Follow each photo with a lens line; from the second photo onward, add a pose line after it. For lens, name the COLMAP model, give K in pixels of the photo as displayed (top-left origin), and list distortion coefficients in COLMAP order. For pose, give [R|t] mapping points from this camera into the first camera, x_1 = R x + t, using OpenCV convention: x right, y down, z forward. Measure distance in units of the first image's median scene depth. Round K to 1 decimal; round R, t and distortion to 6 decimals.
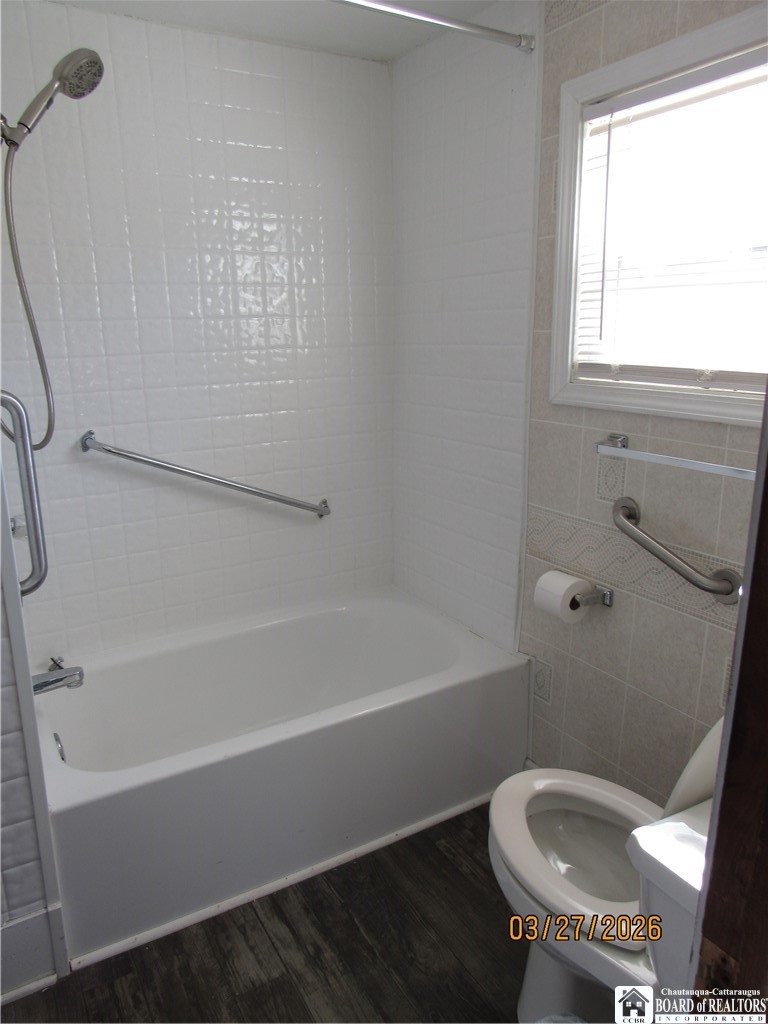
lens RADIAL K [[735.4, 0, 362.4], [0, 735.4, 514.7], [0, 0, 1]] dist [-0.018543, 0.008102]
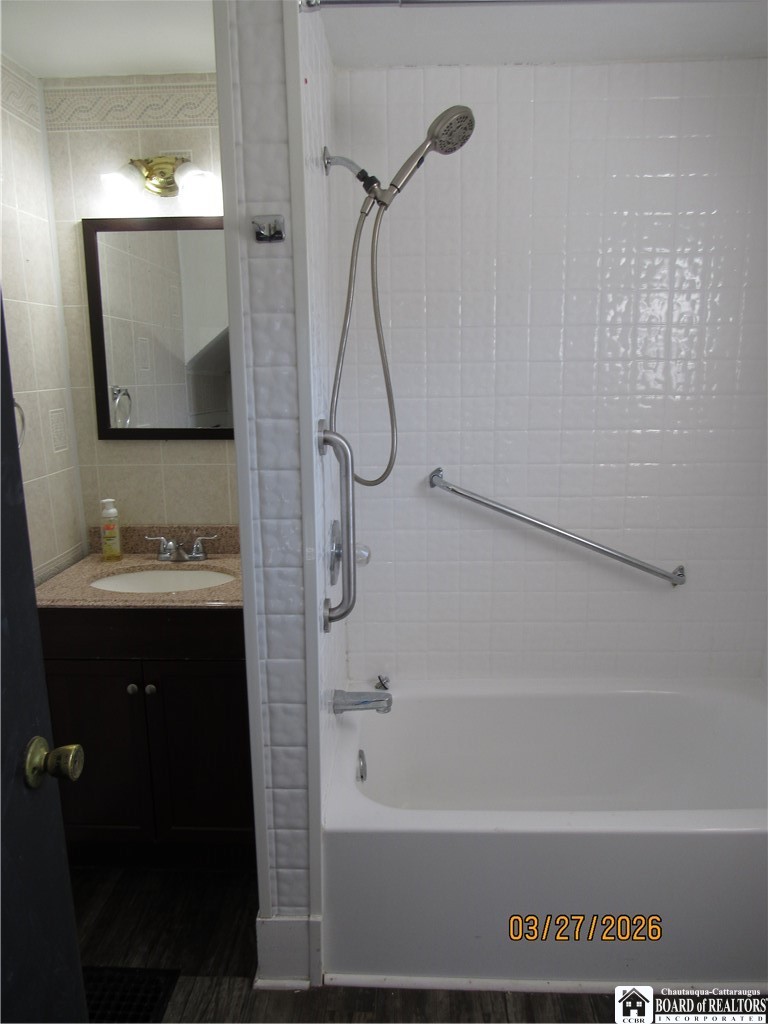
lens RADIAL K [[735.4, 0, 375.1], [0, 735.4, 515.3], [0, 0, 1]] dist [-0.018543, 0.008102]
pose [[0.850832, 0.118992, -0.511787, 0.114106], [-0.134933, 0.990836, 0.006050, -0.054422], [0.507817, 0.063910, 0.859091, 0.087676]]
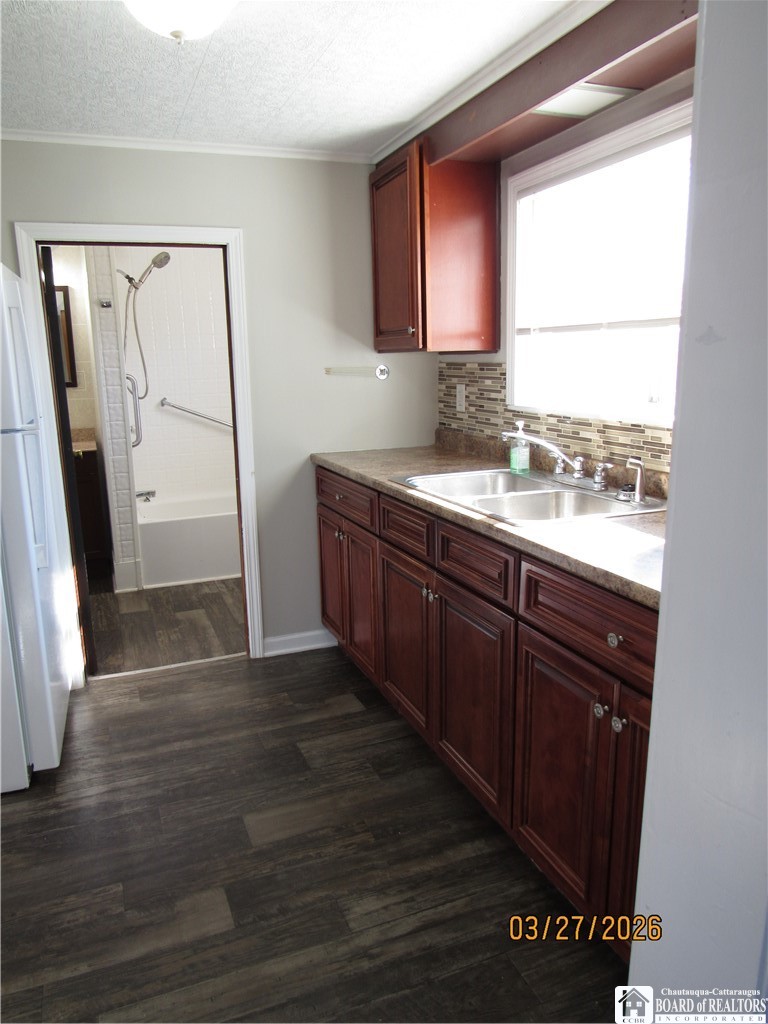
lens RADIAL K [[735.4, 0, 382.1], [0, 735.4, 510.9], [0, 0, 1]] dist [-0.018543, 0.008102]
pose [[0.991374, 0.026529, -0.128354, 0.782435], [-0.031374, 0.998864, -0.035872, 0.387379], [0.127256, 0.039590, 0.991079, -1.520592]]
